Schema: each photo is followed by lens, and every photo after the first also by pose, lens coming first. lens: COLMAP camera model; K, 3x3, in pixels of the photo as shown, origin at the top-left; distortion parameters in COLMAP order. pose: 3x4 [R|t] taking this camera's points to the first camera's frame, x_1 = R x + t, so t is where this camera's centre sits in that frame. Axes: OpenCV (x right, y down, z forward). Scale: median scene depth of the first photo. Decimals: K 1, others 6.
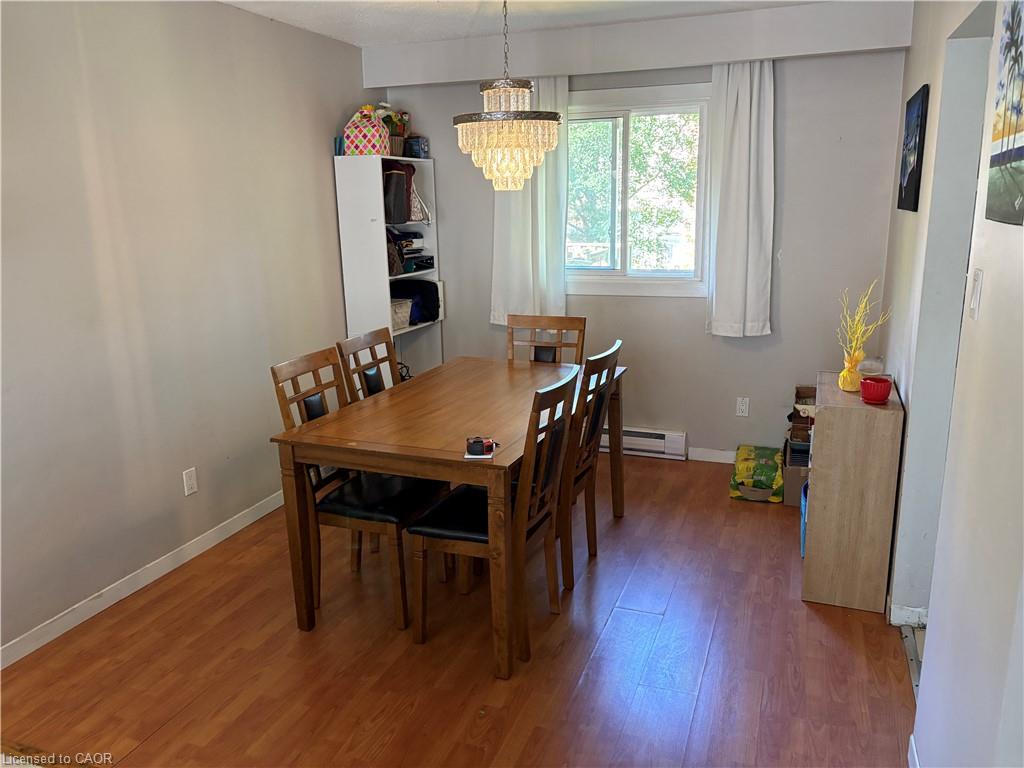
lens RADIAL K [[766.7, 0, 512.0], [0, 766.7, 384.0], [0, 0, 1]] dist [0.062496, -0.063962]
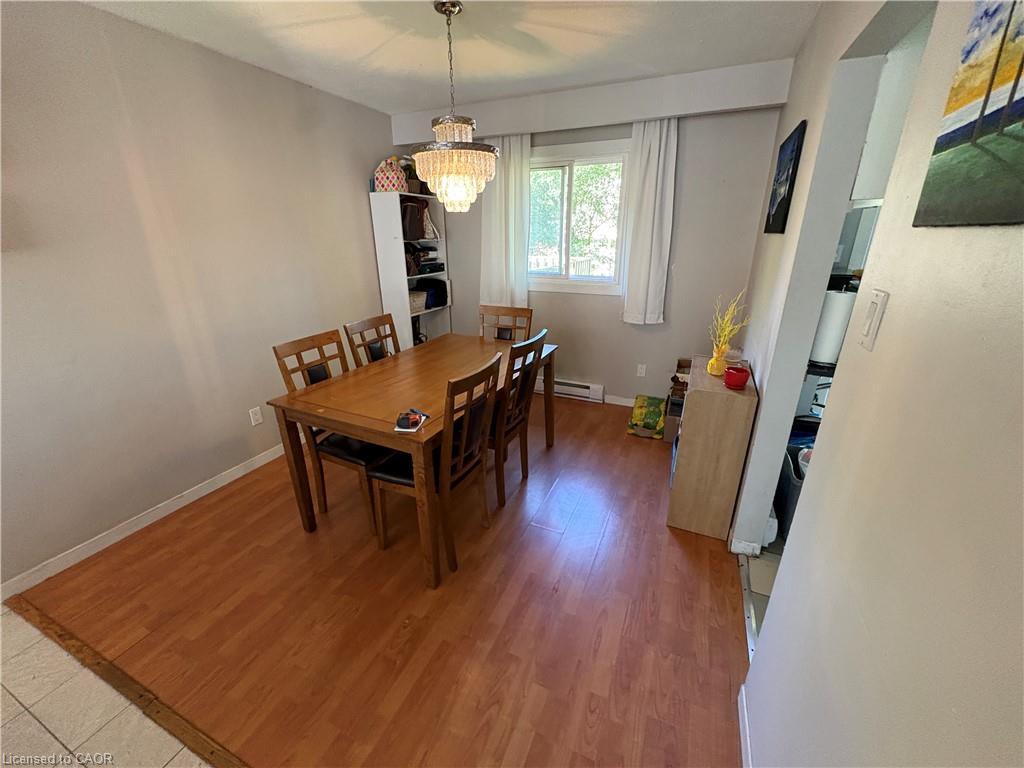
lens RADIAL K [[404.5, 0, 507.4], [0, 404.5, 382.1], [0, 0, 1]] dist [0.000012, 0.000166]
pose [[0.997861, 0.033262, -0.056272, 0.121022], [-0.026336, 0.992470, 0.119625, -0.050416], [0.059827, -0.117888, 0.991223, 0.292781]]
